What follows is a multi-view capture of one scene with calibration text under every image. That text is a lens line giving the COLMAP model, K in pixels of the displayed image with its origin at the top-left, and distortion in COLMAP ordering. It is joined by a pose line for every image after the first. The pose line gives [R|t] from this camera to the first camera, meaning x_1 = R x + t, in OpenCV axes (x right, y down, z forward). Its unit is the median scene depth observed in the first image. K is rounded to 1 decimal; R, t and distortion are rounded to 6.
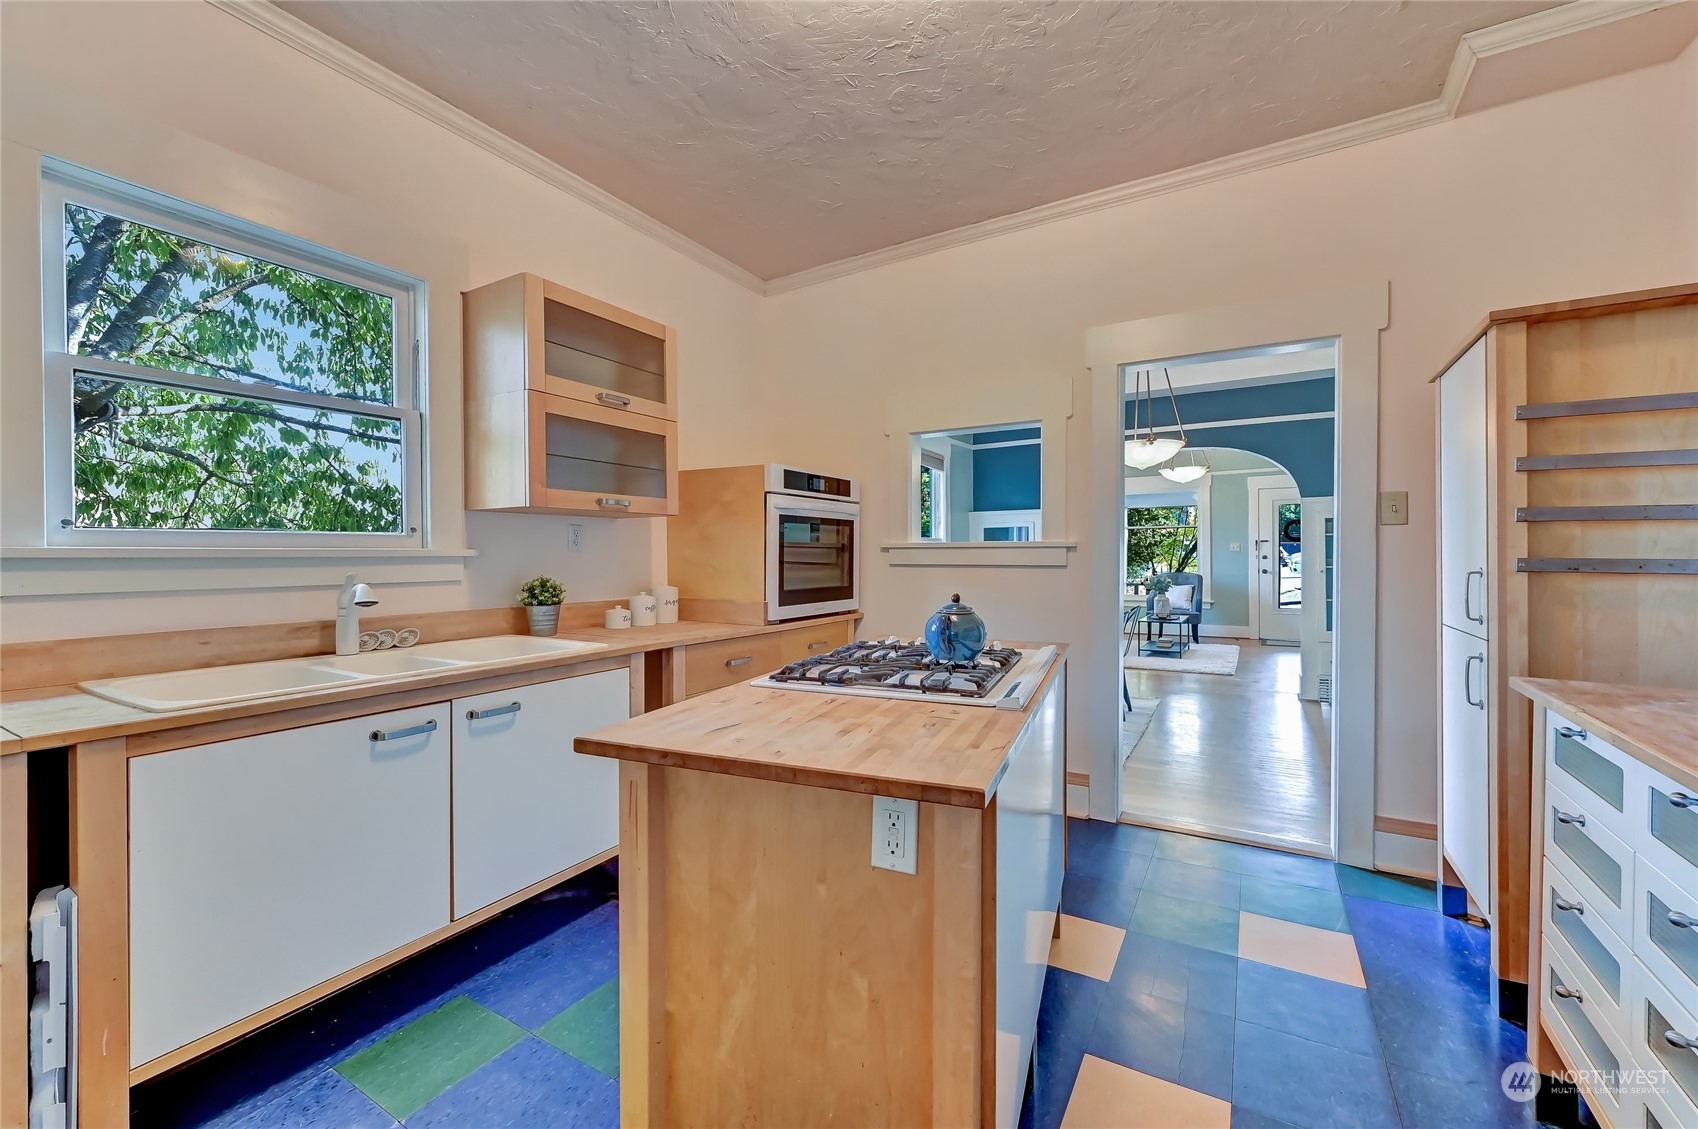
lens RADIAL K [[678.2, 0, 851.4], [0, 678.2, 546.9], [0, 0, 1]] dist [0.002026, 0.000379]
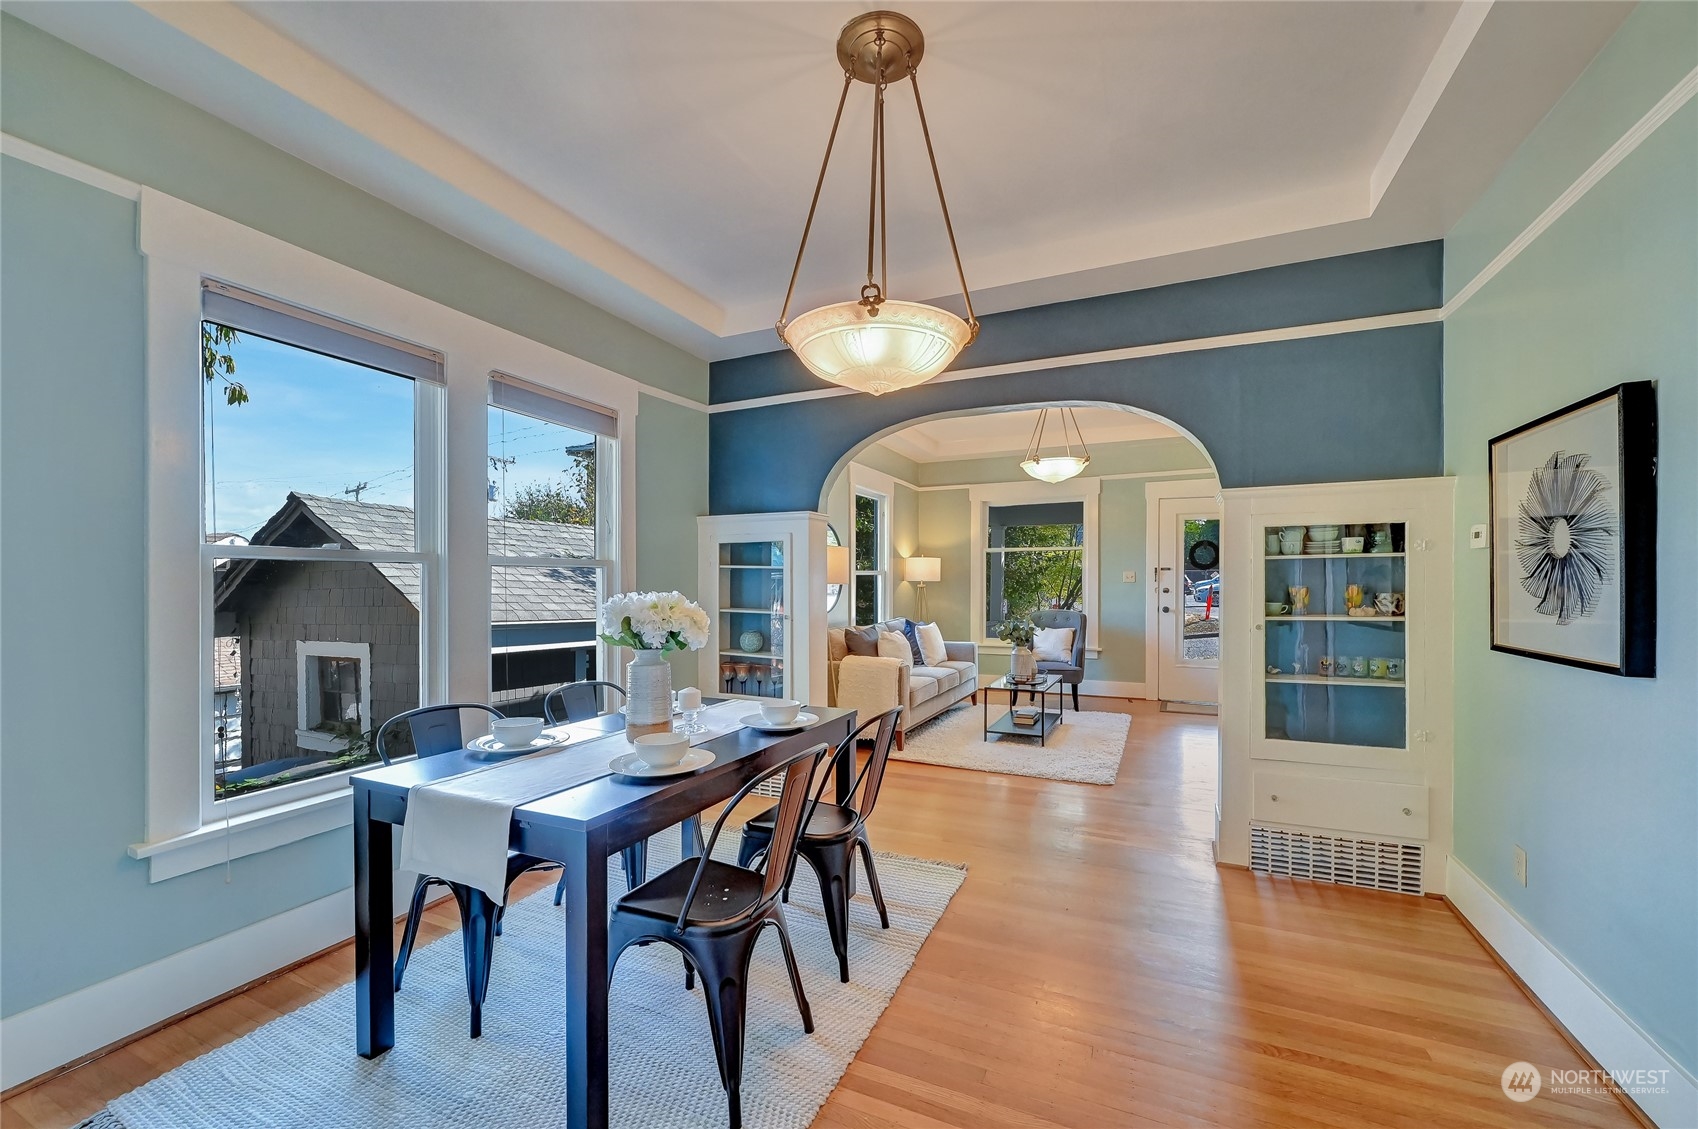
lens RADIAL K [[678.2, 0, 855.4], [0, 678.2, 571.0], [0, 0, 1]] dist [0.002026, 0.000379]
pose [[0.993738, 0.008769, 0.111391, 0.191831], [-0.008893, 0.999960, 0.000610, -0.003370], [-0.111382, -0.001597, 0.993776, 0.306188]]
